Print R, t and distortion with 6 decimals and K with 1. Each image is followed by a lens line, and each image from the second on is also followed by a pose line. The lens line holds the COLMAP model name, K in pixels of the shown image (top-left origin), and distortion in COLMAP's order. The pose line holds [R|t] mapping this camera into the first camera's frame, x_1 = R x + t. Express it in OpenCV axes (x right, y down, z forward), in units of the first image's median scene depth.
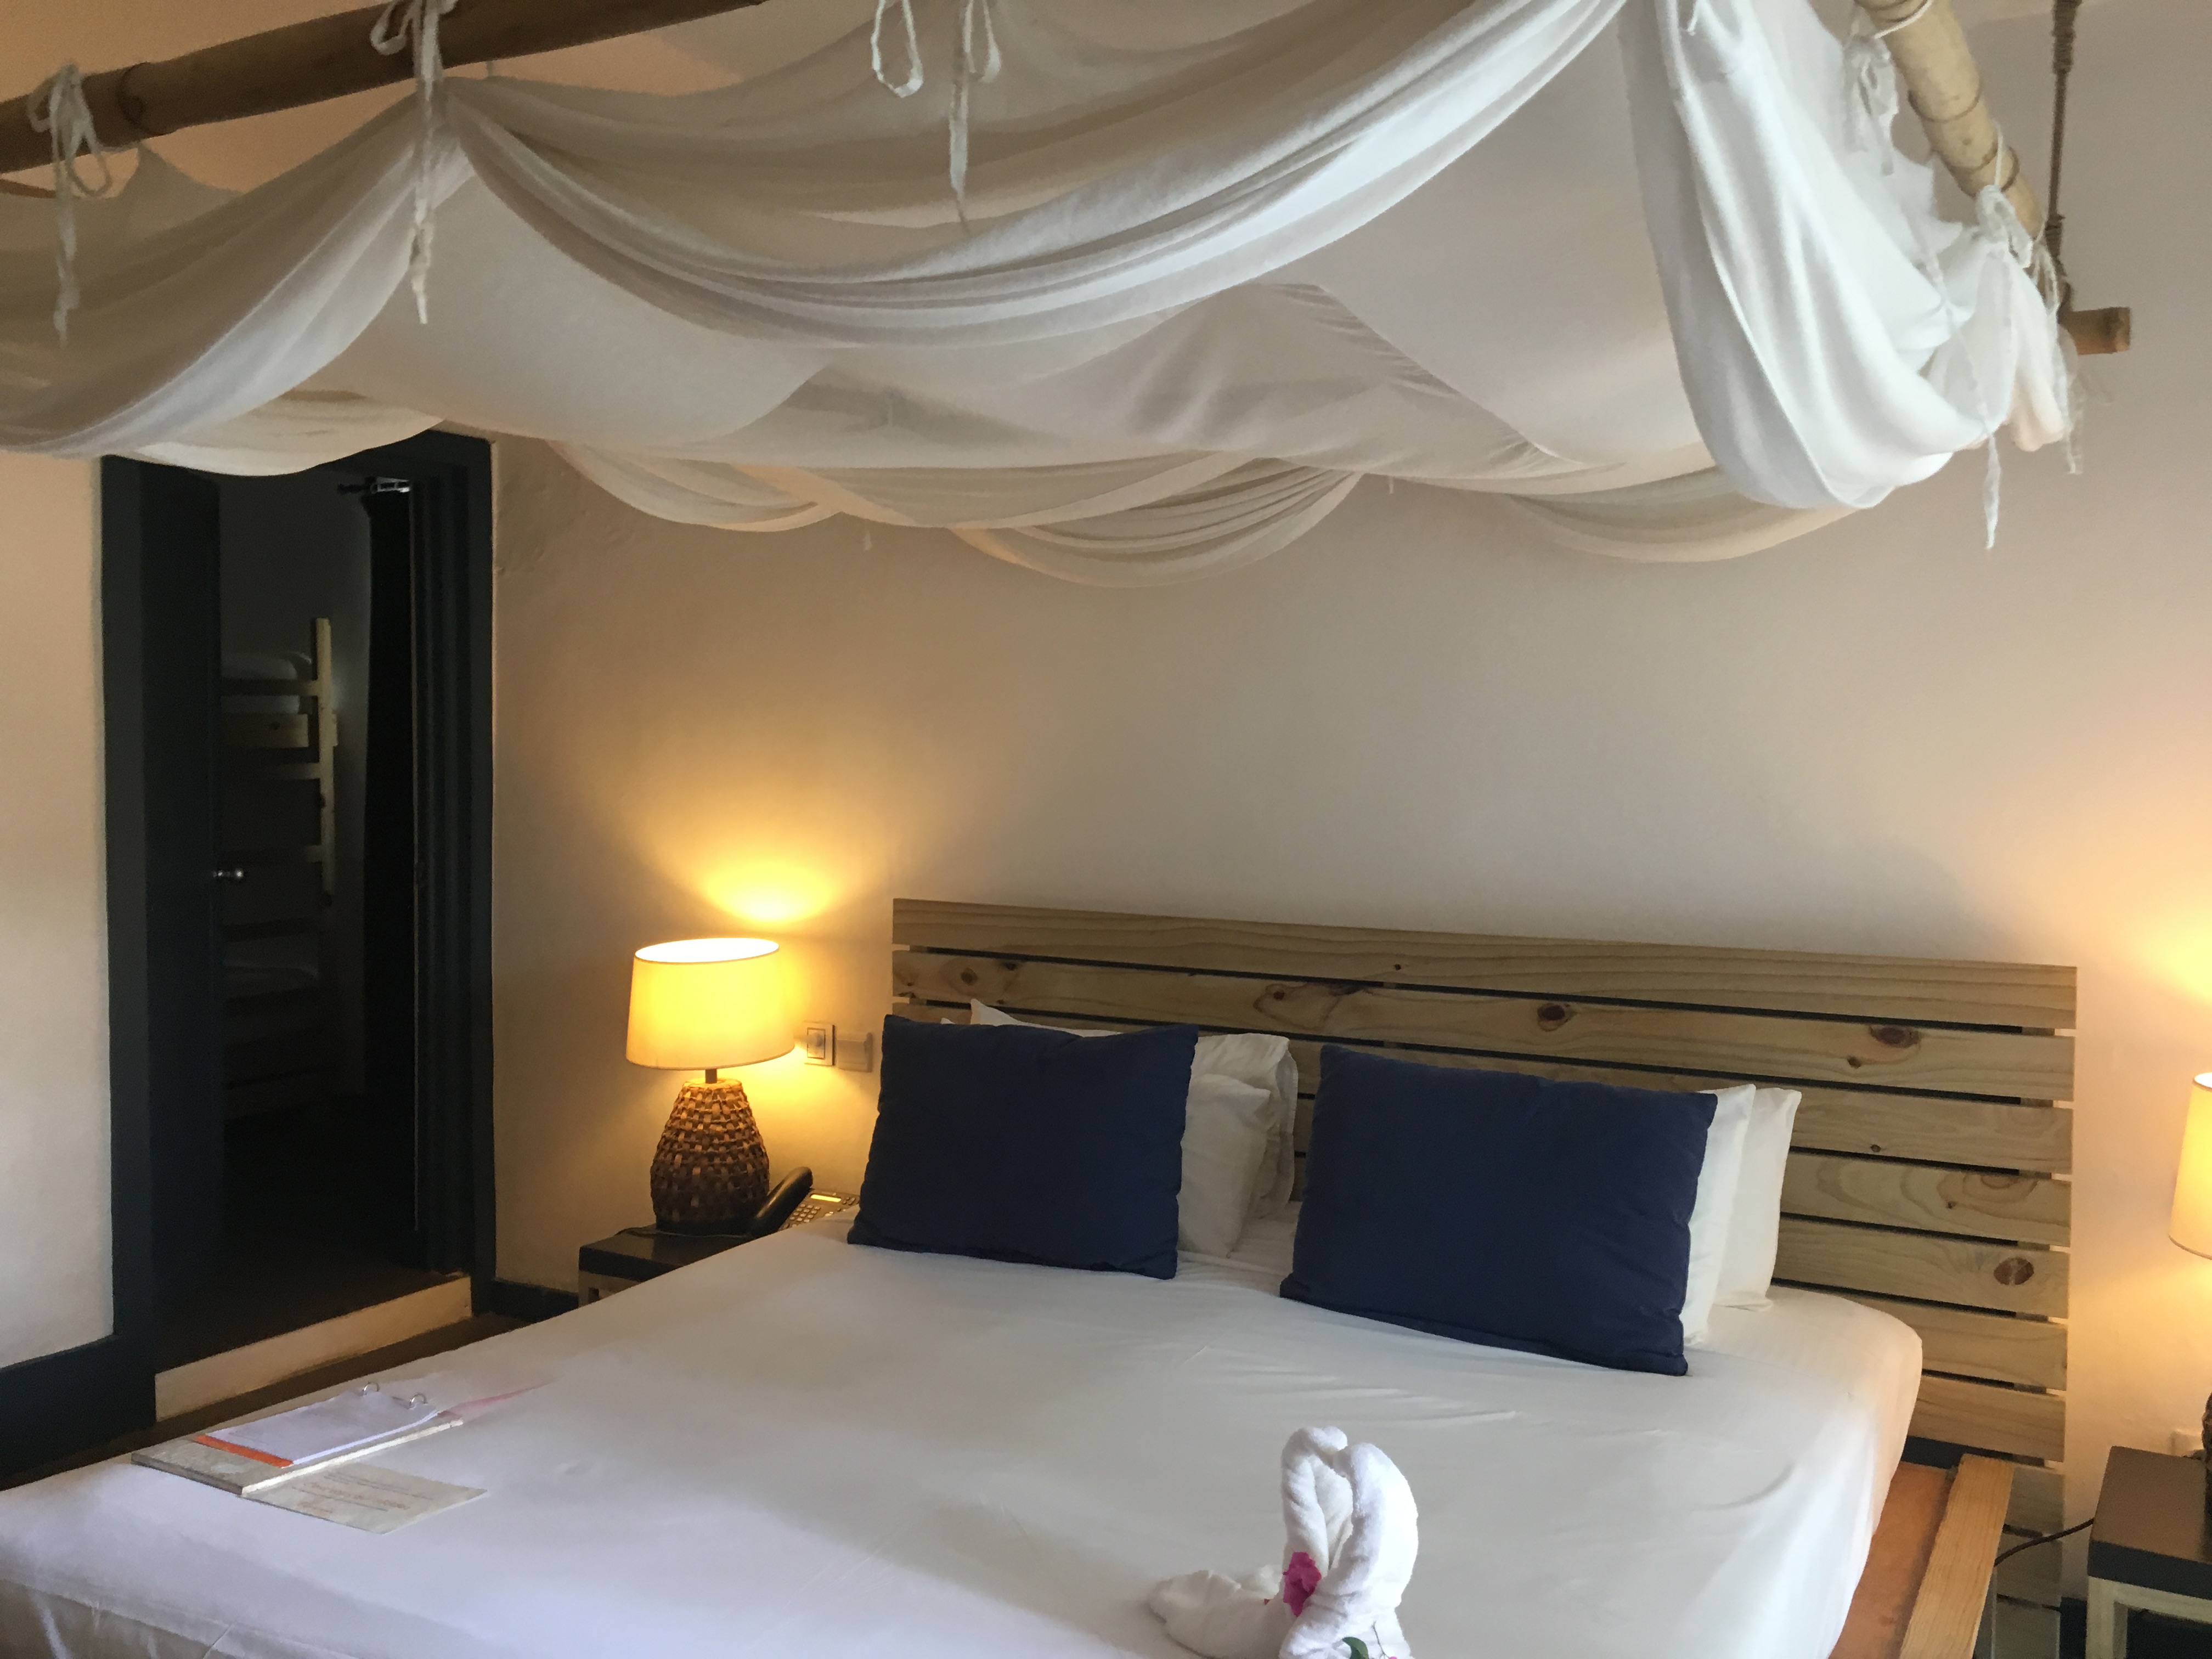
lens RADIAL K [[1888.4, 0, 1117.0], [0, 1888.4, 826.2], [0, 0, 1]] dist [0.081800, -0.111094]
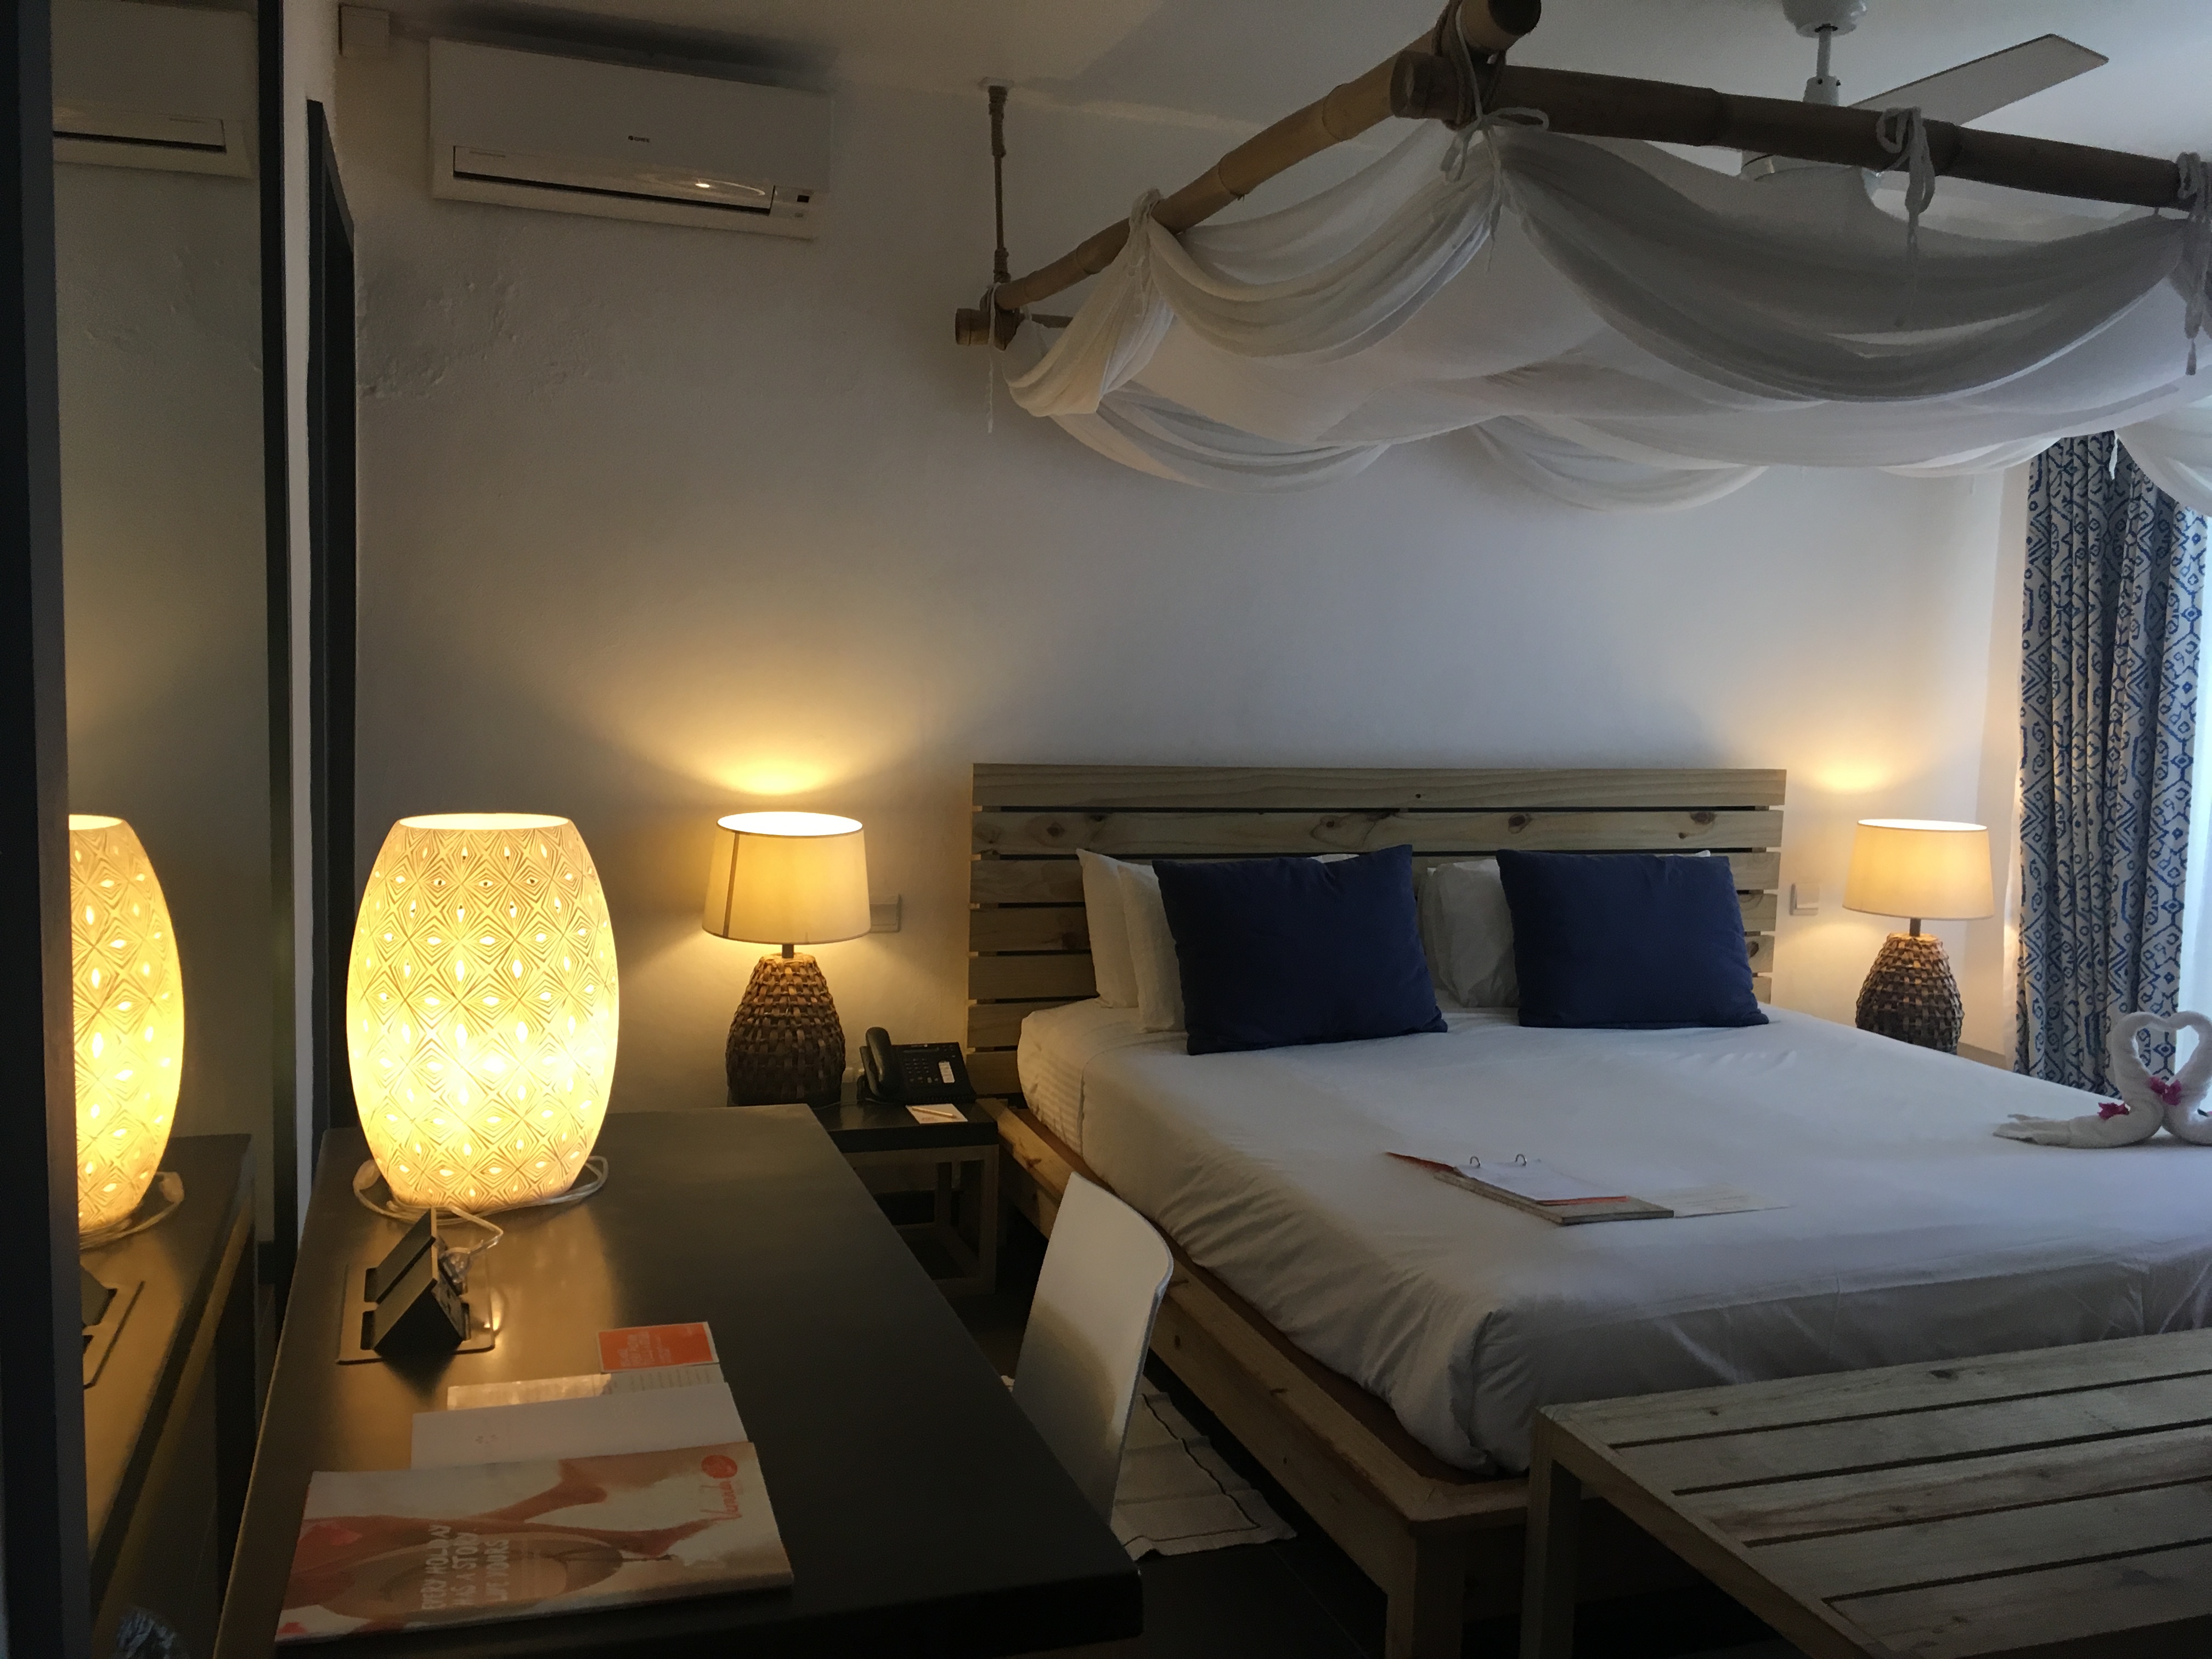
lens RADIAL K [[1888.4, 0, 1117.0], [0, 1888.4, 826.2], [0, 0, 1]] dist [0.081800, -0.111094]
pose [[0.659763, -0.064527, 0.748699, -0.965936], [0.004115, 0.996602, 0.082266, -0.015496], [-0.751463, -0.051196, 0.657786, 0.261702]]
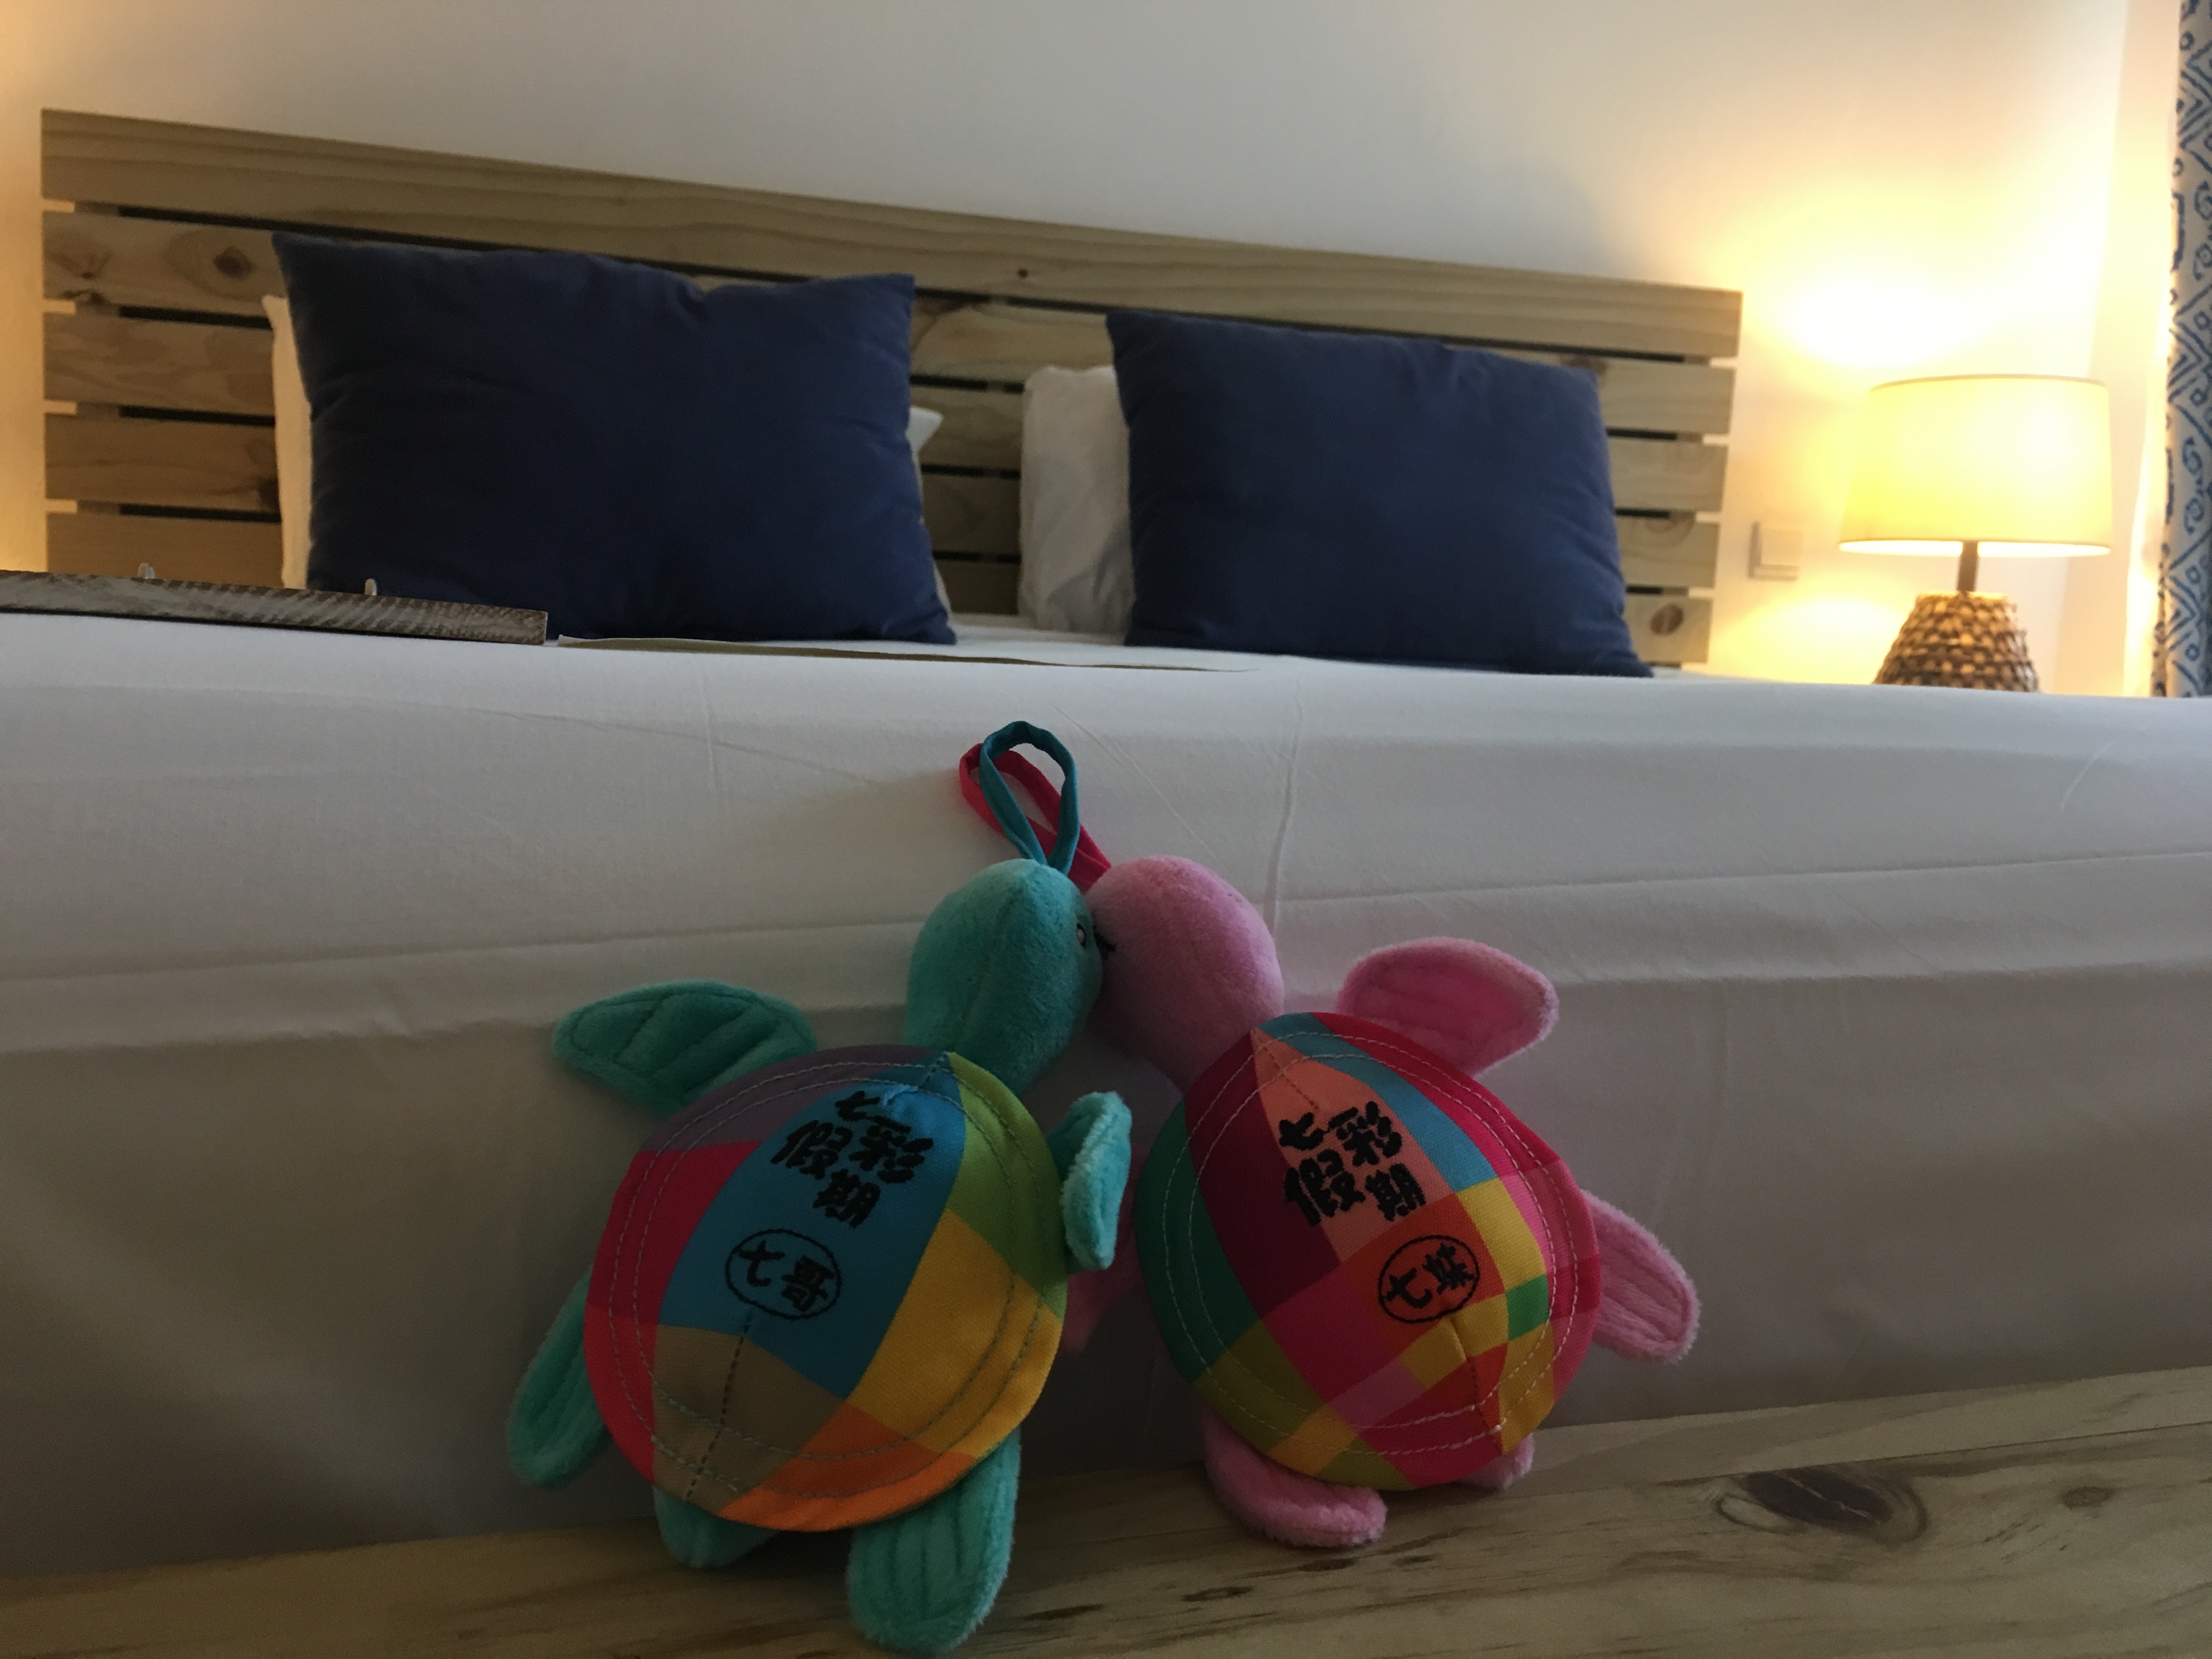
lens RADIAL K [[1888.4, 0, 1117.0], [0, 1888.4, 826.2], [0, 0, 1]] dist [0.081800, -0.111094]
pose [[0.689885, -0.067059, 0.720806, -0.344657], [-0.011269, 0.994585, 0.103315, 0.199508], [-0.723831, -0.079398, 0.685394, 0.447308]]
